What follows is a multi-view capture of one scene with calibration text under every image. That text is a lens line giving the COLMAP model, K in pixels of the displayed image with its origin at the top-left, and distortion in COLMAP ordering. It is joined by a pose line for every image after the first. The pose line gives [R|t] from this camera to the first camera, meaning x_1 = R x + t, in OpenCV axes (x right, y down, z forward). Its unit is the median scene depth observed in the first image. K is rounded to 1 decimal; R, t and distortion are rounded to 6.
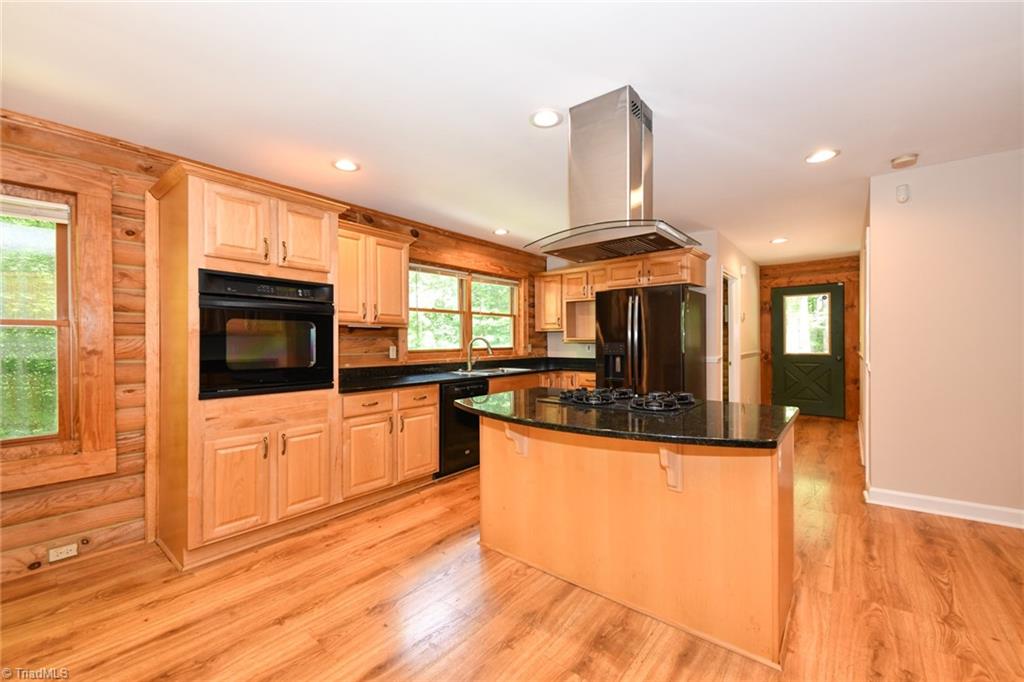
lens RADIAL K [[414.3, 0, 508.7], [0, 414.3, 345.0], [0, 0, 1]] dist [0.013994, -0.005817]
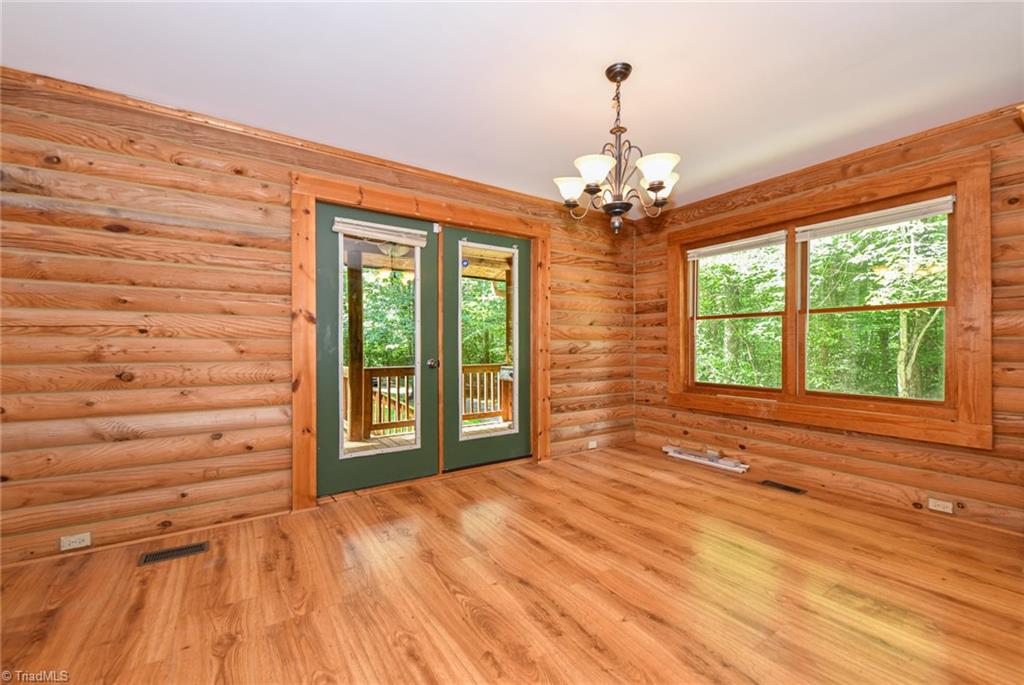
lens RADIAL K [[414.3, 0, 506.4], [0, 414.3, 344.8], [0, 0, 1]] dist [0.013994, -0.005817]
pose [[-0.290993, 0.010224, -0.956671, 0.338917], [0.000810, 0.999945, 0.010440, 0.045975], [0.956725, 0.002263, -0.290985, 0.195147]]
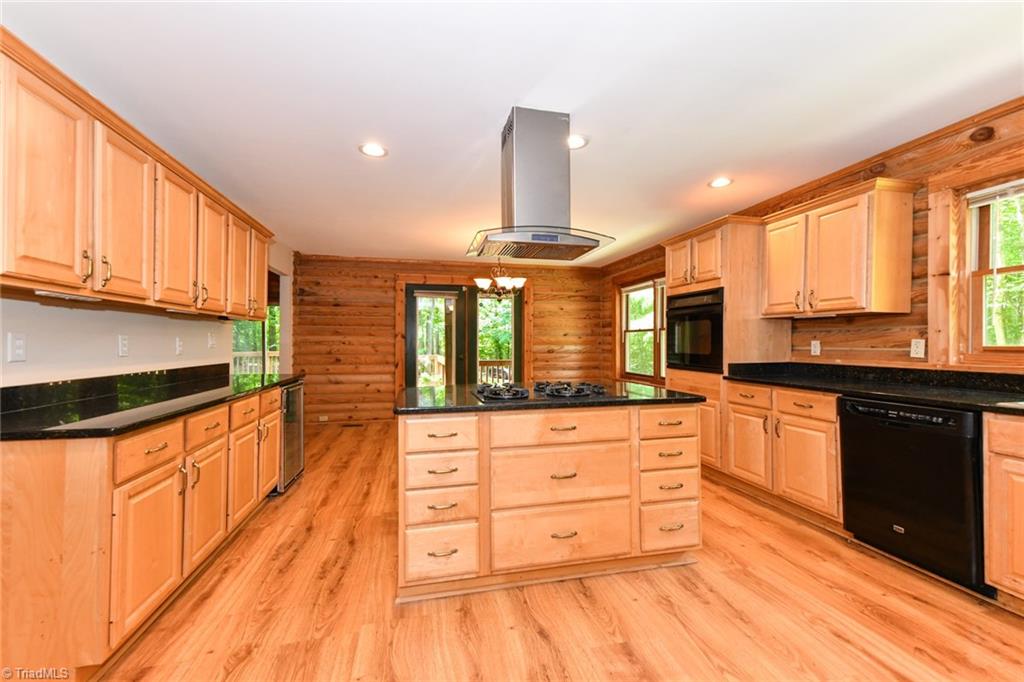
lens RADIAL K [[414.3, 0, 511.7], [0, 414.3, 340.1], [0, 0, 1]] dist [0.013994, -0.005817]
pose [[-0.606755, 0.004117, -0.794878, 1.072214], [0.003330, 0.999991, 0.002638, 0.001681], [0.794882, -0.001046, -0.606763, 1.500690]]
